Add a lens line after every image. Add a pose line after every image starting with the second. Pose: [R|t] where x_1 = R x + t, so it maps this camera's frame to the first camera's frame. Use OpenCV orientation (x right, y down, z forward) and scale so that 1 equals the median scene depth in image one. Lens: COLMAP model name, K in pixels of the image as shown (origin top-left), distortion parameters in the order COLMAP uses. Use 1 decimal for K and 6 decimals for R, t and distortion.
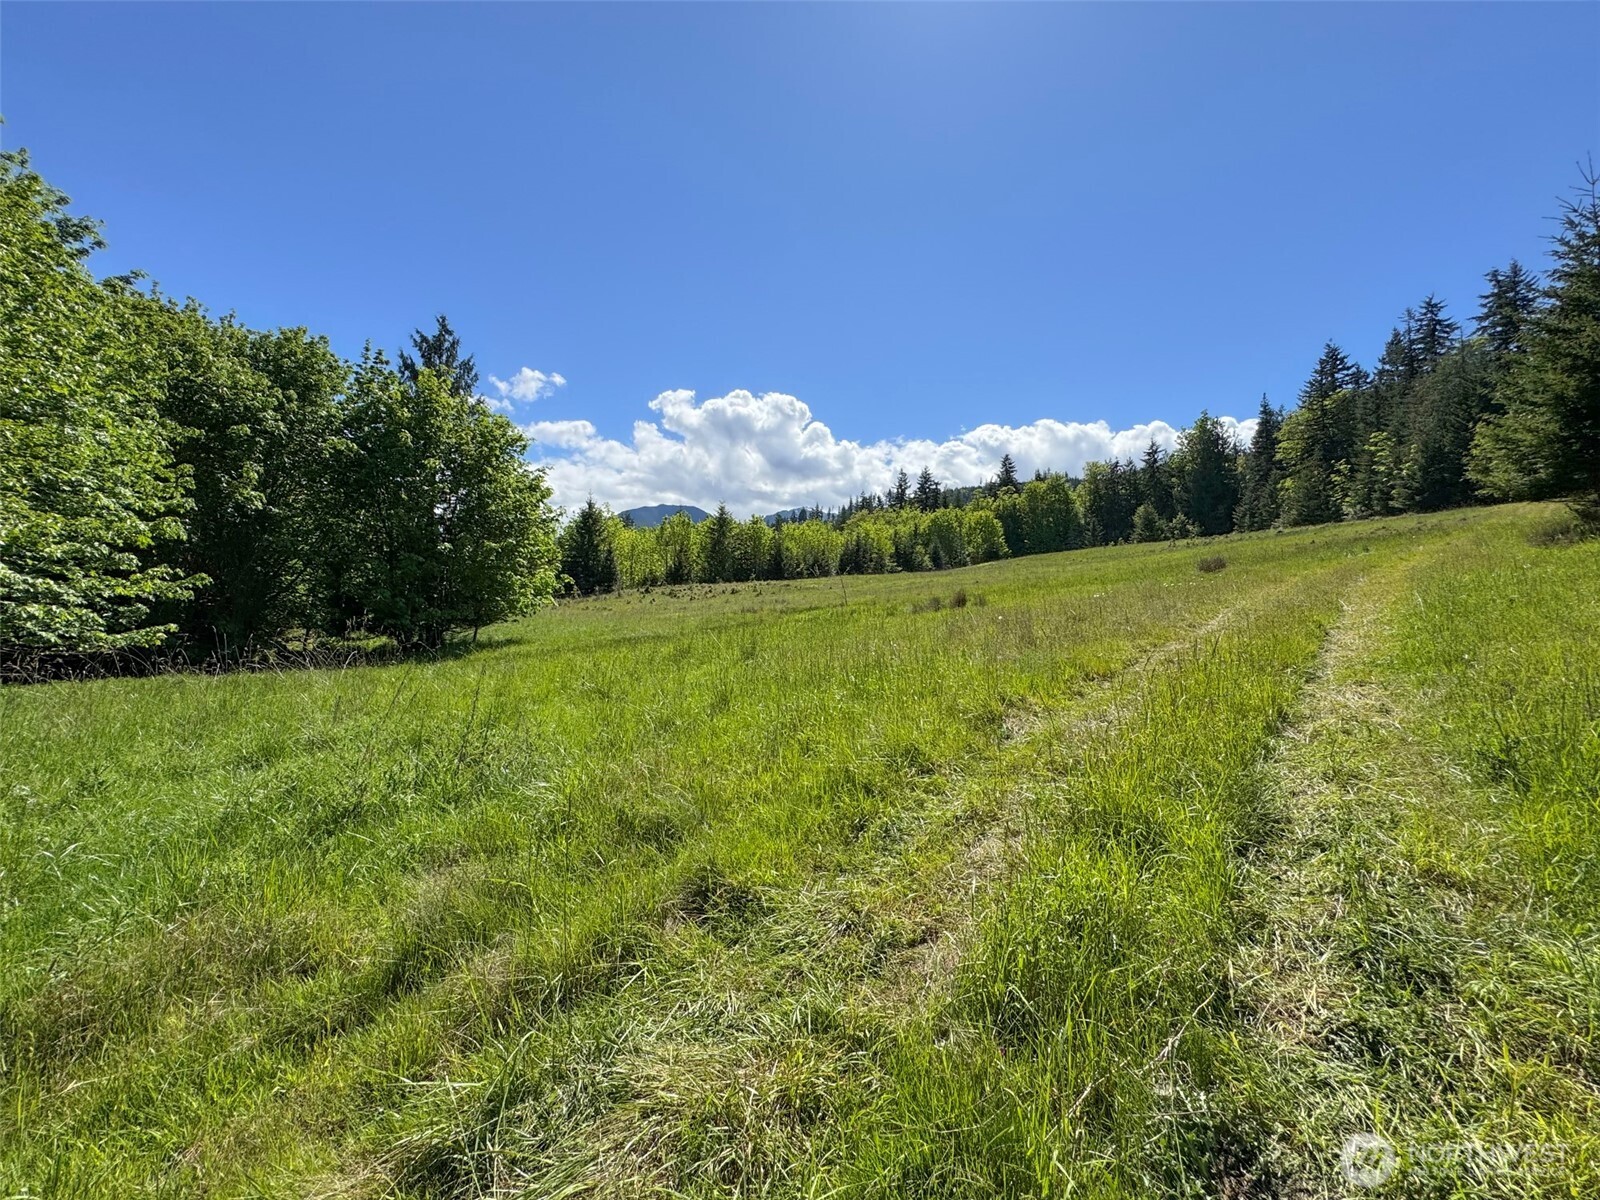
lens RADIAL K [[650.0, 0, 811.3], [0, 650.0, 599.4], [0, 0, 1]] dist [0.013884, -0.000772]
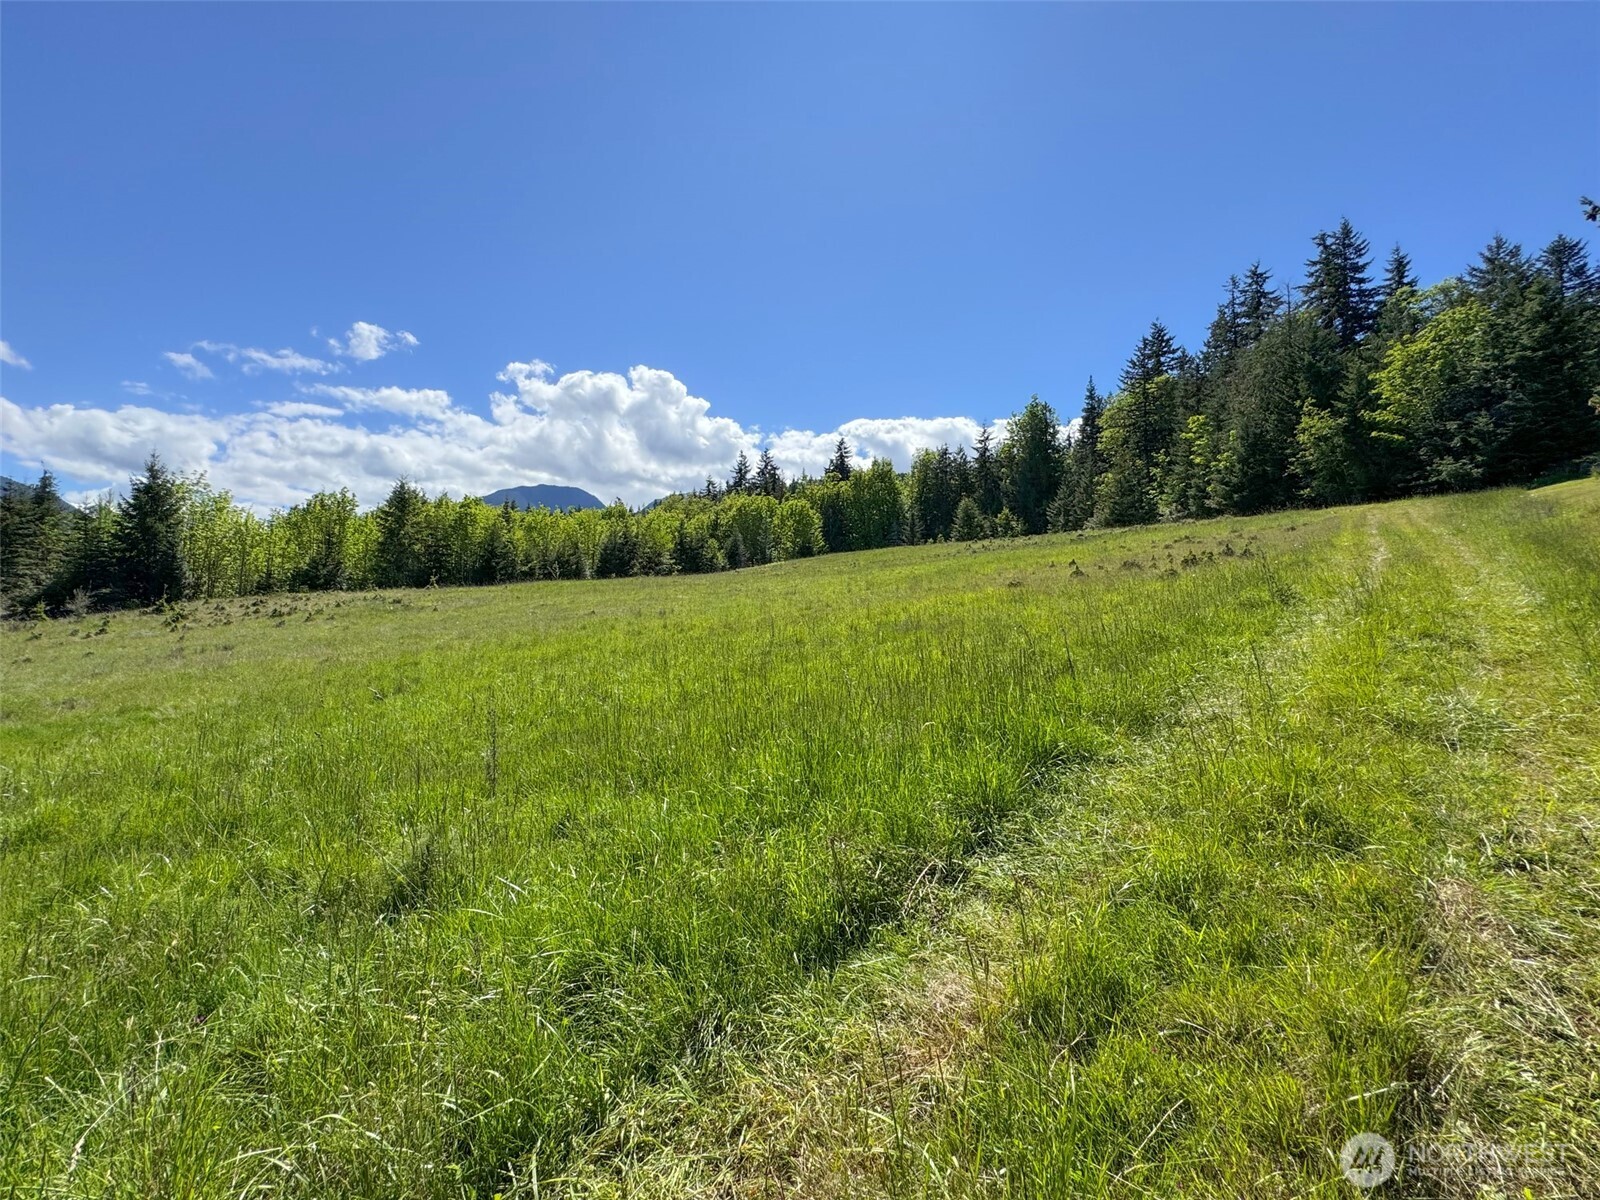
lens RADIAL K [[650.0, 0, 788.6], [0, 650.0, 598.7], [0, 0, 1]] dist [0.013884, -0.000772]
pose [[0.990298, 0.004330, 0.138891, 0.149872], [-0.007095, 0.999786, 0.019416, -0.023083], [-0.138777, -0.020213, 0.990117, 0.156315]]
